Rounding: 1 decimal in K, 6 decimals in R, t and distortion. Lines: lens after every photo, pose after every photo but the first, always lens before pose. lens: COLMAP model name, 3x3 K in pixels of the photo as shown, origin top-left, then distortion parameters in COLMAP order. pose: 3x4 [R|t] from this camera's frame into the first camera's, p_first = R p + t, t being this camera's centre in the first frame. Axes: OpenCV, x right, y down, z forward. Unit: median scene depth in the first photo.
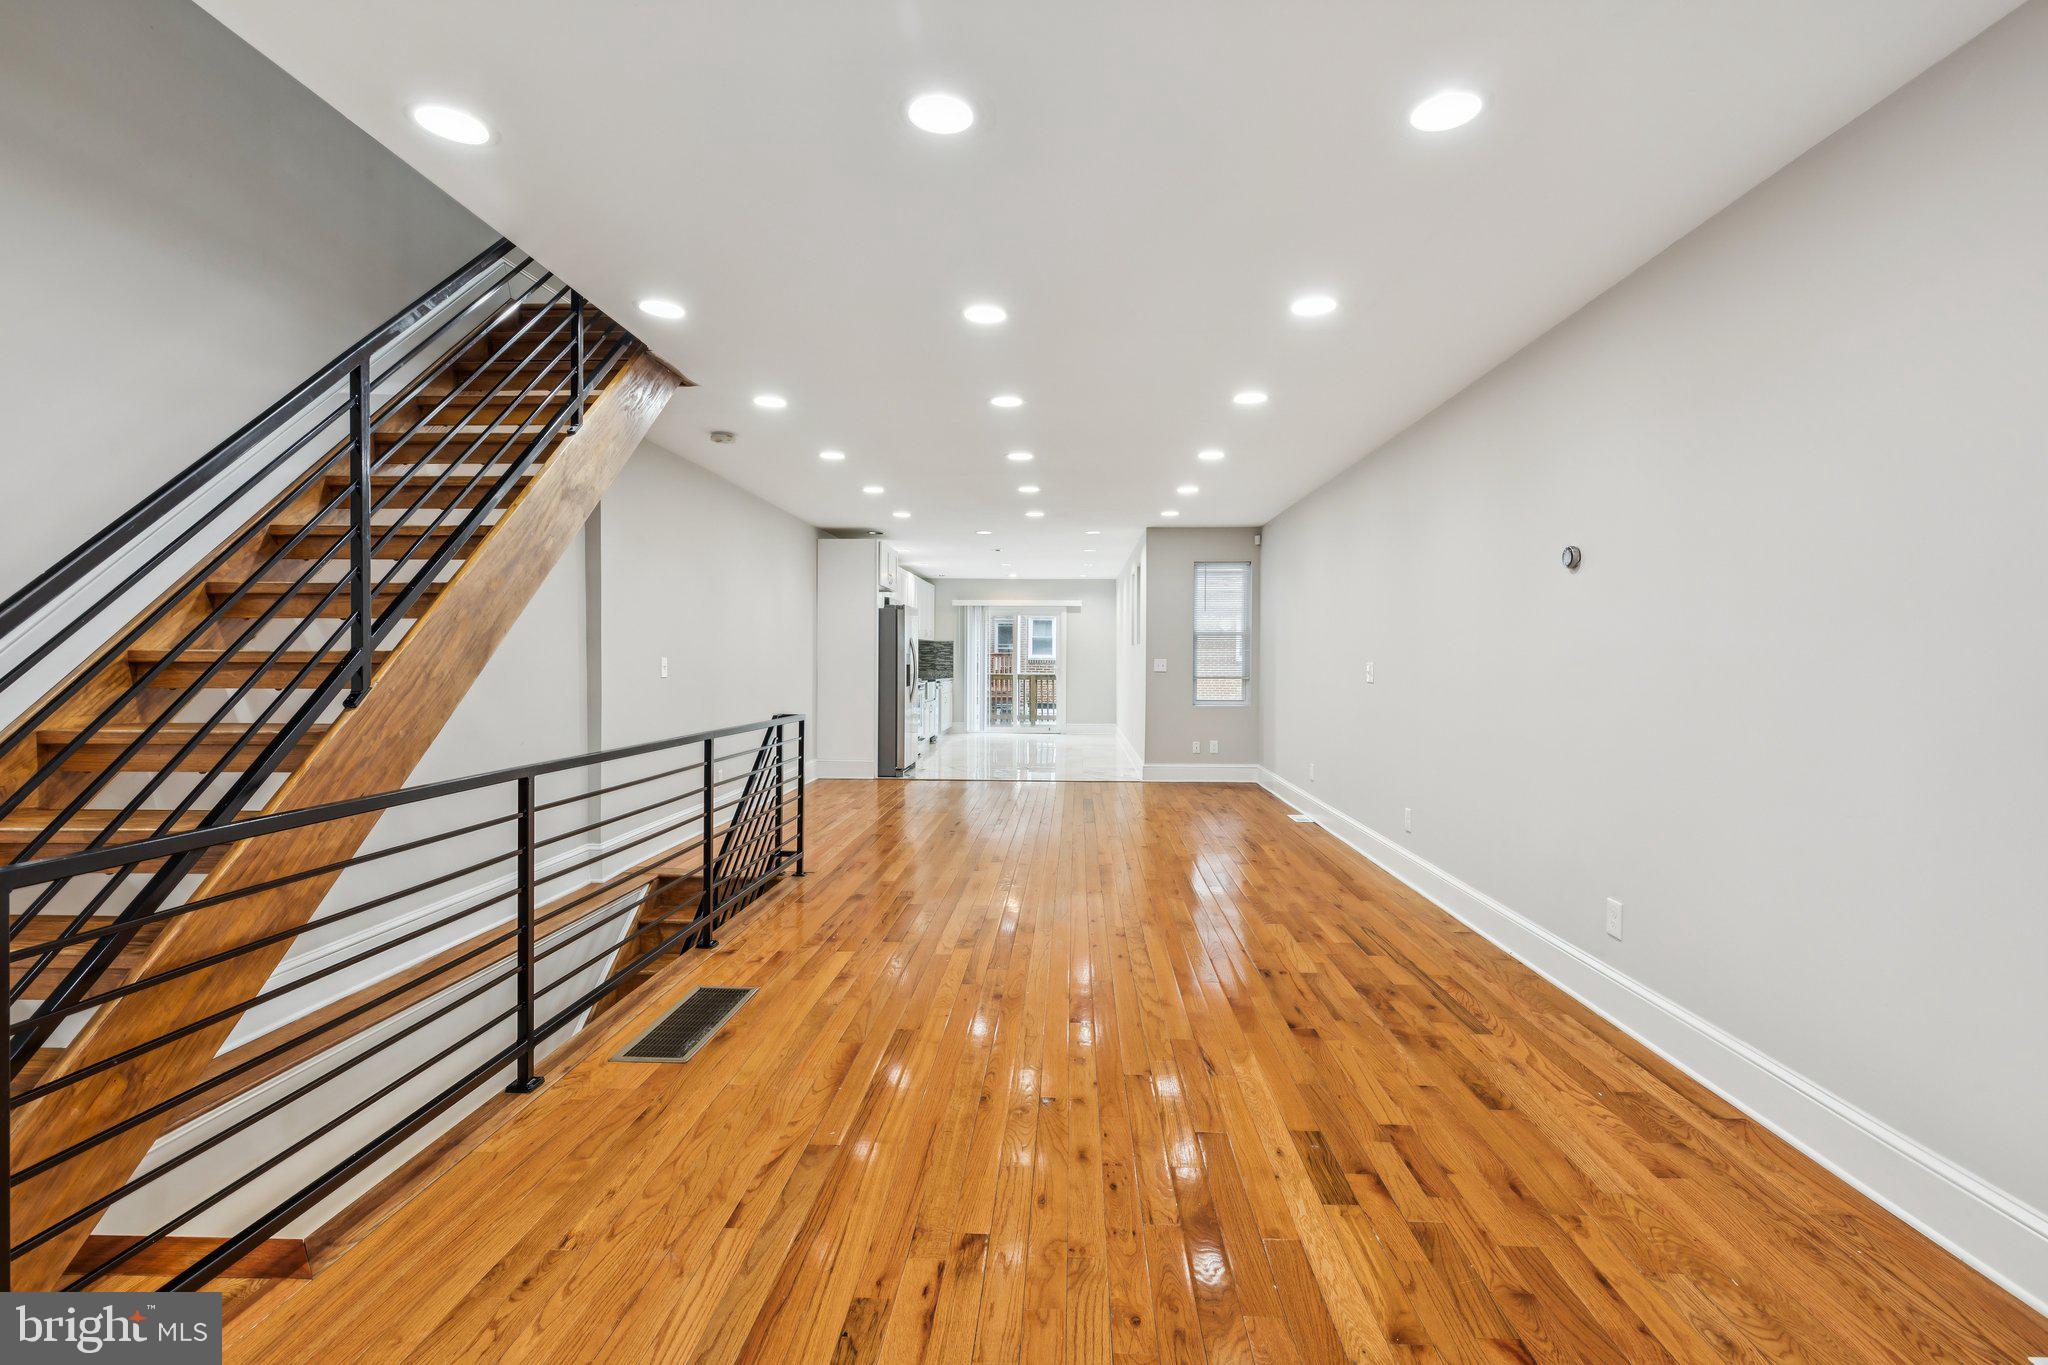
lens RADIAL K [[931.6, 0, 1030.8], [0, 931.6, 657.5], [0, 0, 1]] dist [0.011063, -0.000922]
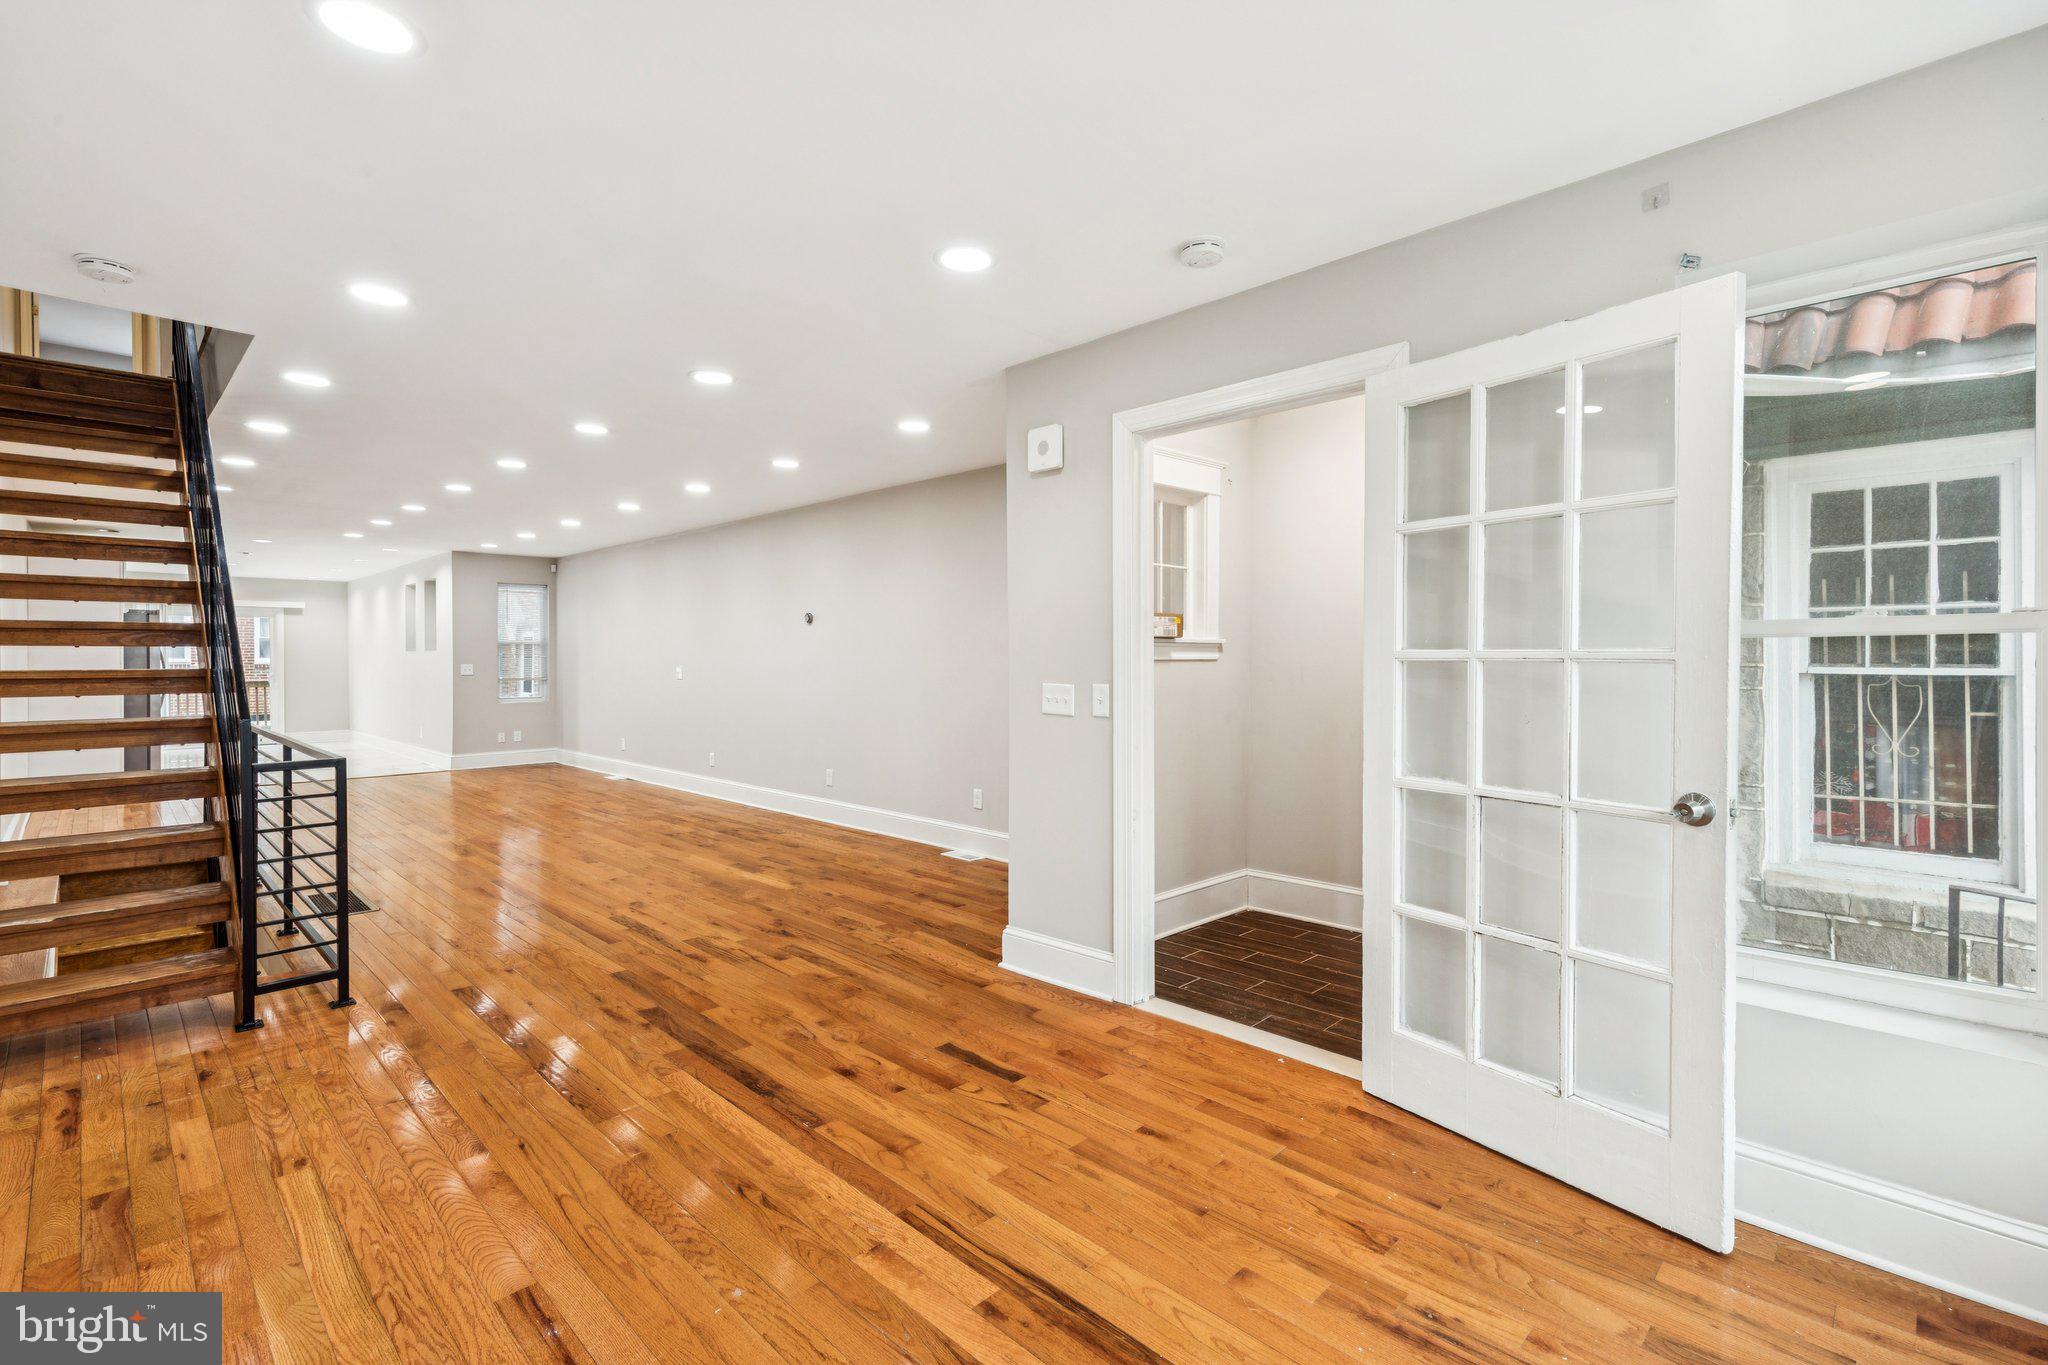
lens RADIAL K [[926.3, 0, 1024.4], [0, 926.3, 669.2], [0, 0, 1]] dist [0.010150, -0.001373]
pose [[0.676211, -0.012528, 0.736601, -0.754959], [0.002945, 0.999893, 0.014303, -0.020994], [-0.736702, -0.007503, 0.676176, -0.932035]]
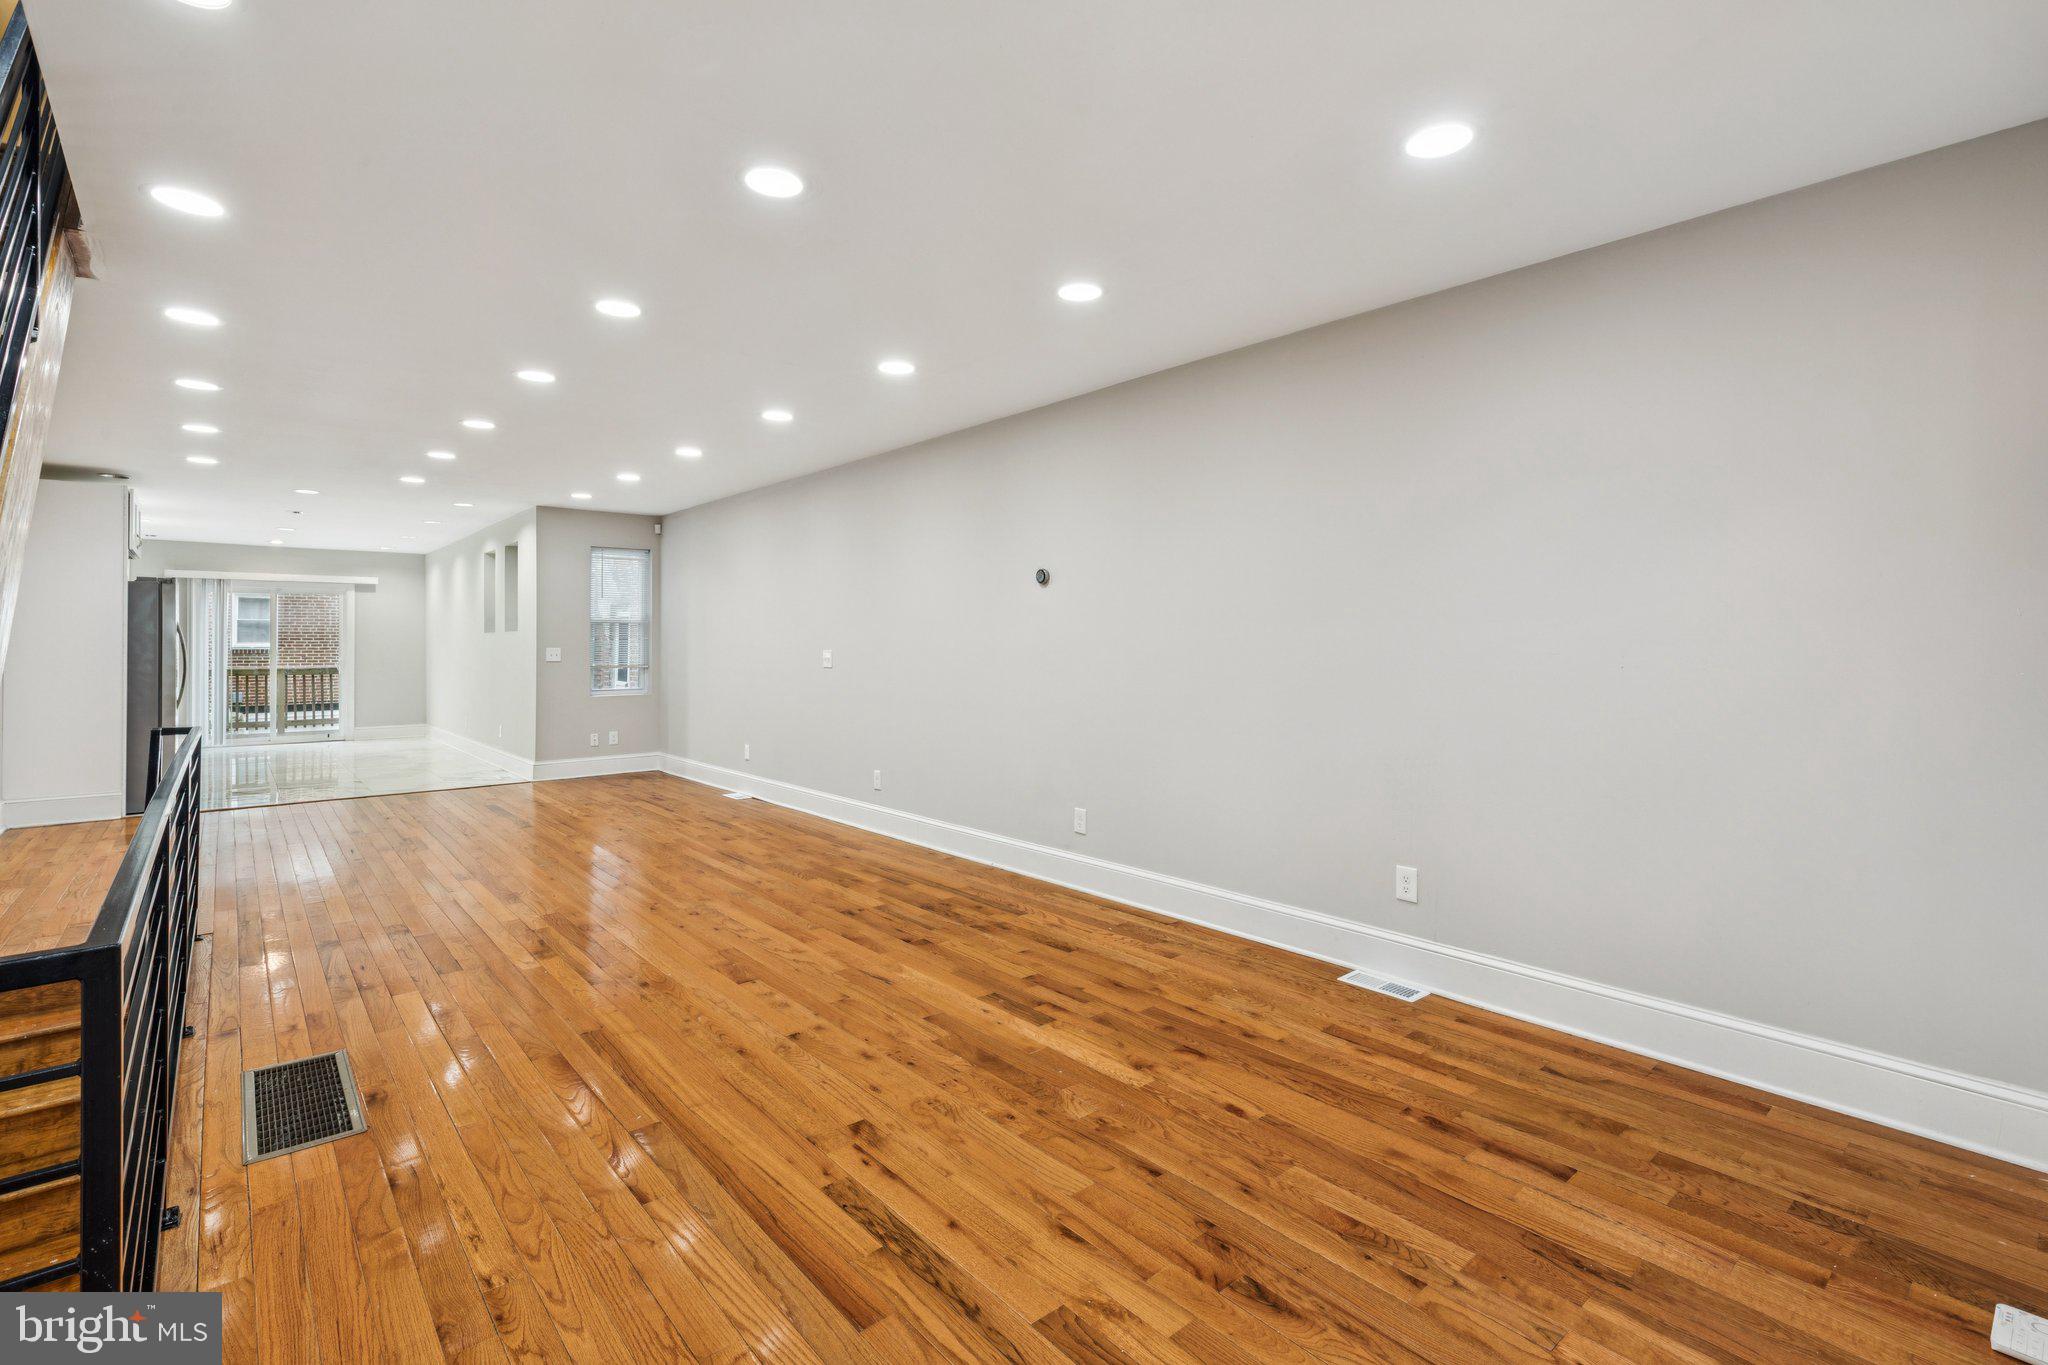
lens RADIAL K [[936.9, 0, 1024.7], [0, 936.9, 640.0], [0, 0, 1]] dist [0.015144, -0.000561]
pose [[0.733369, -0.002565, 0.679826, -0.473150], [0.004803, 0.999987, -0.001409, -0.008813], [-0.679814, 0.004299, 0.733372, -0.037783]]
